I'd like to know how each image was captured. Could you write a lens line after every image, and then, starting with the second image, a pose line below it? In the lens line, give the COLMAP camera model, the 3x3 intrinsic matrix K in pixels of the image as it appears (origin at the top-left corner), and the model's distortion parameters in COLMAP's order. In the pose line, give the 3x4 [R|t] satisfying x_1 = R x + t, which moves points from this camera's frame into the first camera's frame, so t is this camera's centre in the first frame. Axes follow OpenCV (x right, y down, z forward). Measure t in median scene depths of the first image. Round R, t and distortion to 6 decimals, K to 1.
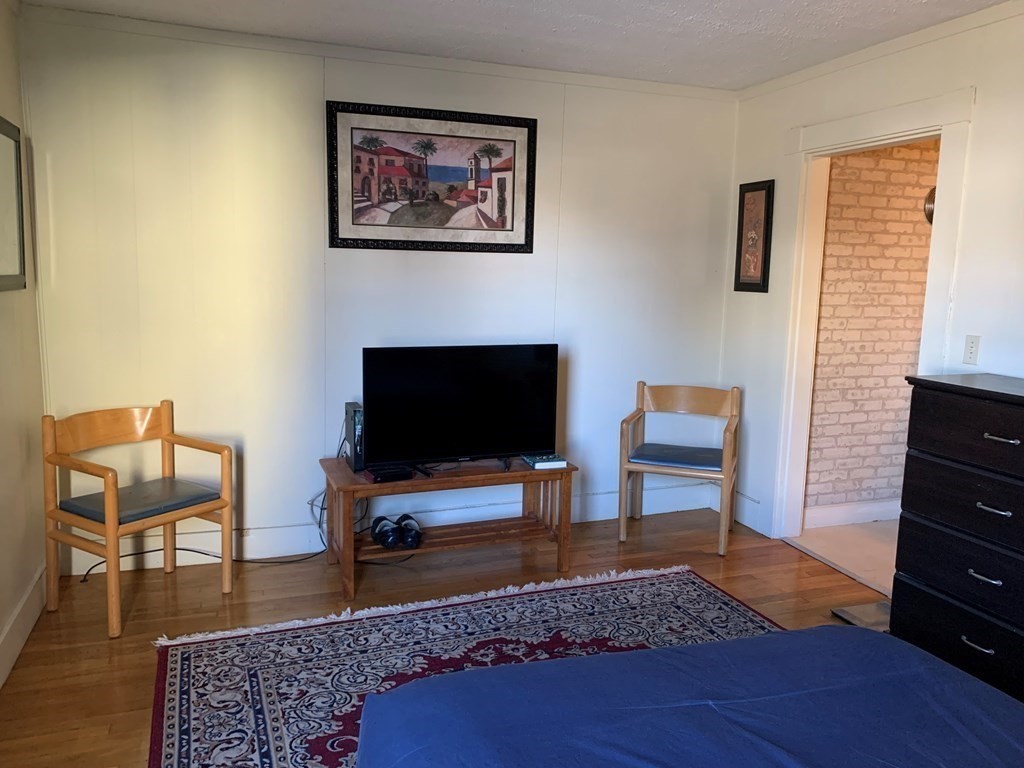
lens RADIAL K [[789.7, 0, 509.8], [0, 789.7, 381.0], [0, 0, 1]] dist [0.091301, -0.096504]
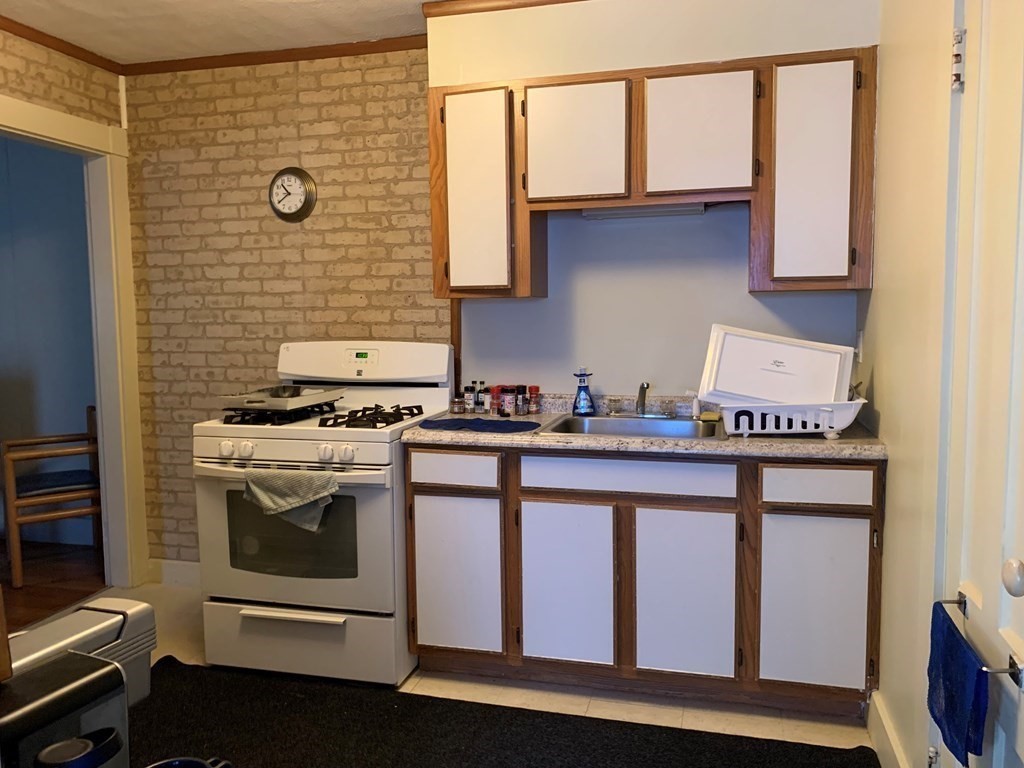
lens RADIAL K [[789.7, 0, 509.8], [0, 789.7, 381.0], [0, 0, 1]] dist [0.091301, -0.096504]
pose [[0.783301, 0.021673, -0.621265, 1.206996], [-0.055627, 0.997826, -0.035326, -0.023092], [0.619149, 0.062230, 0.782804, 0.552240]]
